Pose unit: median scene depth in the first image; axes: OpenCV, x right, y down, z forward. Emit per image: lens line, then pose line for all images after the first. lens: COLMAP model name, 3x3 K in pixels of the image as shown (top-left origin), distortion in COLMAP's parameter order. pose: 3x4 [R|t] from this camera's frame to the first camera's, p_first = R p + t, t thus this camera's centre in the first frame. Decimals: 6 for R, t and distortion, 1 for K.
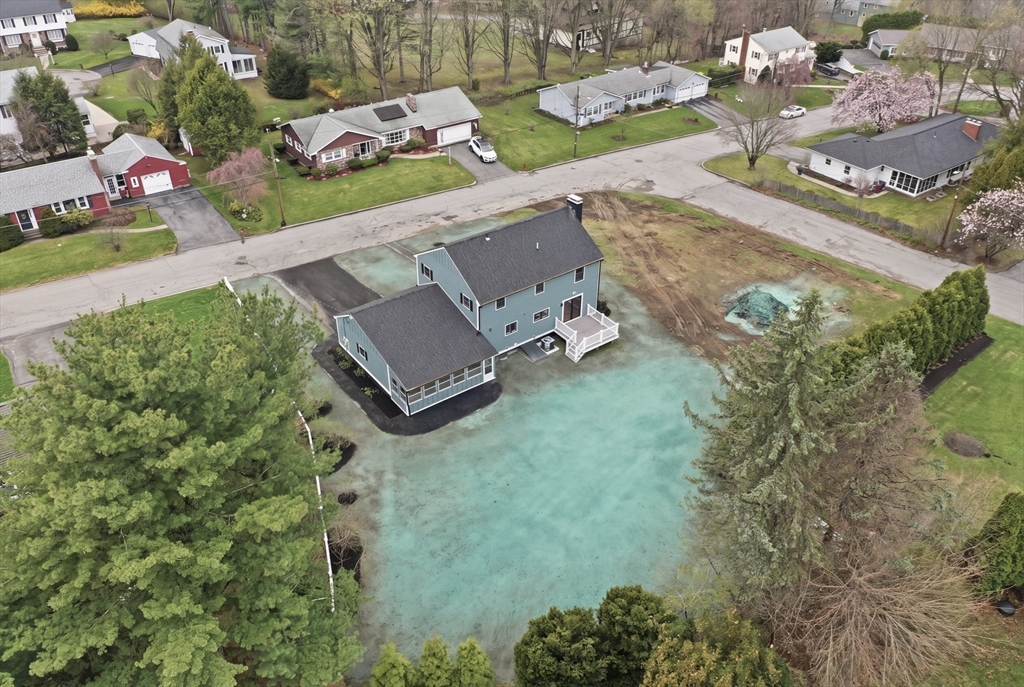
lens RADIAL K [[801.3, 0, 512.0], [0, 801.3, 343.5], [0, 0, 1]] dist [-0.002123, -0.002861]
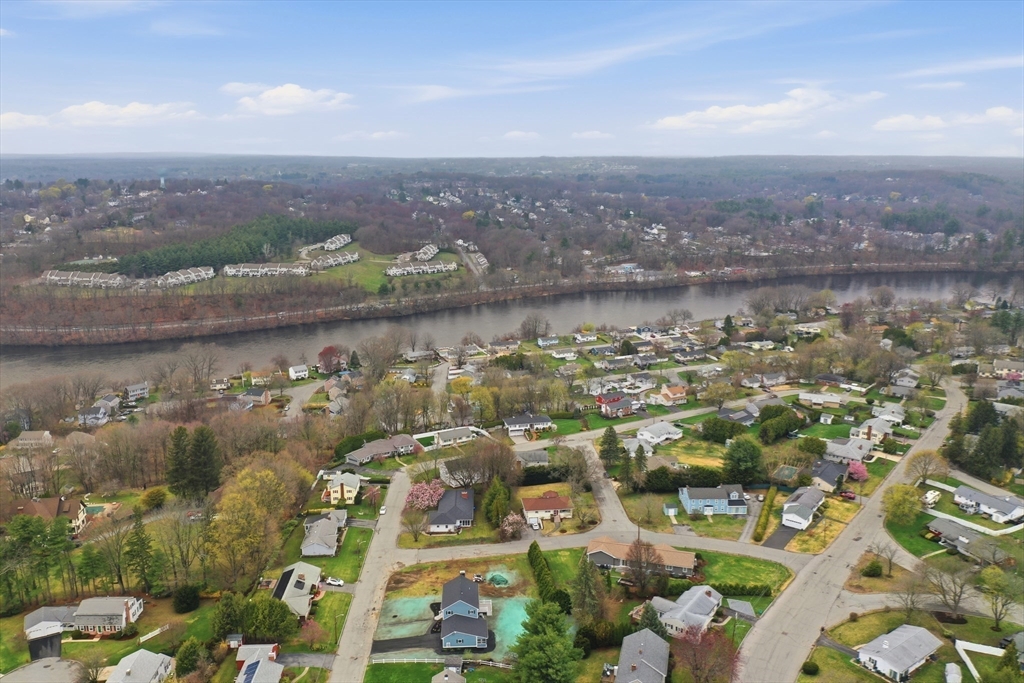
lens RADIAL K [[801.3, 0, 512.0], [0, 801.3, 341.5], [0, 0, 1]] dist [-0.002123, -0.002861]
pose [[0.545989, -0.197363, 0.814214, -1.503805], [0.478299, 0.871340, -0.109524, -0.359664], [-0.687841, 0.449237, 0.570141, -0.934208]]
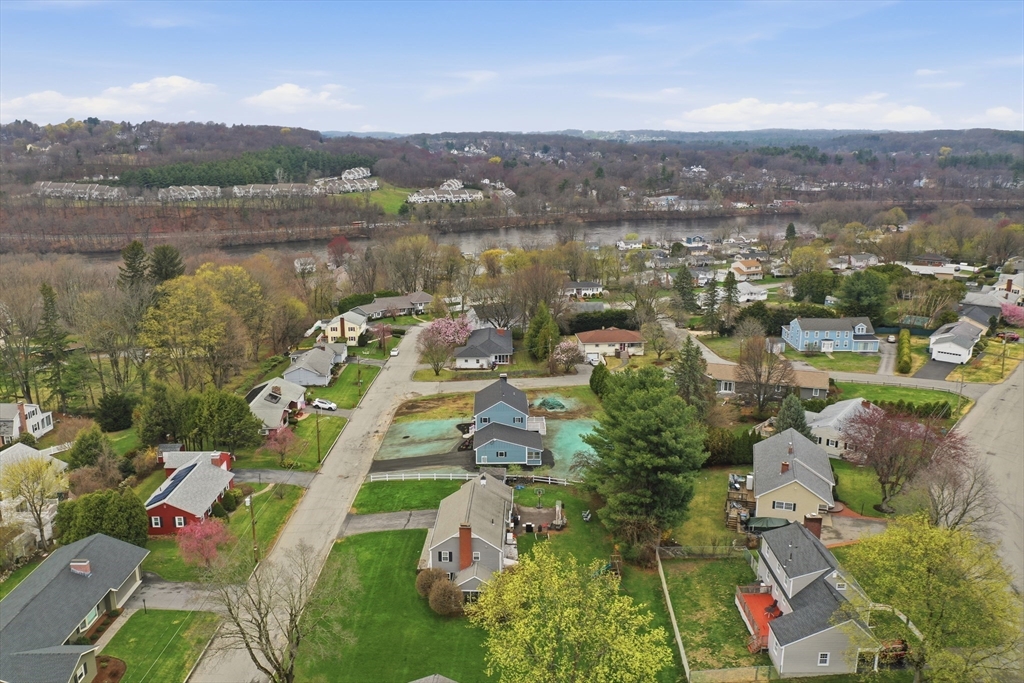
lens RADIAL K [[801.3, 0, 512.0], [0, 801.3, 341.5], [0, 0, 1]] dist [-0.002123, -0.002861]
pose [[0.570311, -0.207595, 0.794764, -1.111199], [0.468471, 0.876963, -0.107103, -0.007681], [-0.674744, 0.433406, 0.597394, -0.268176]]
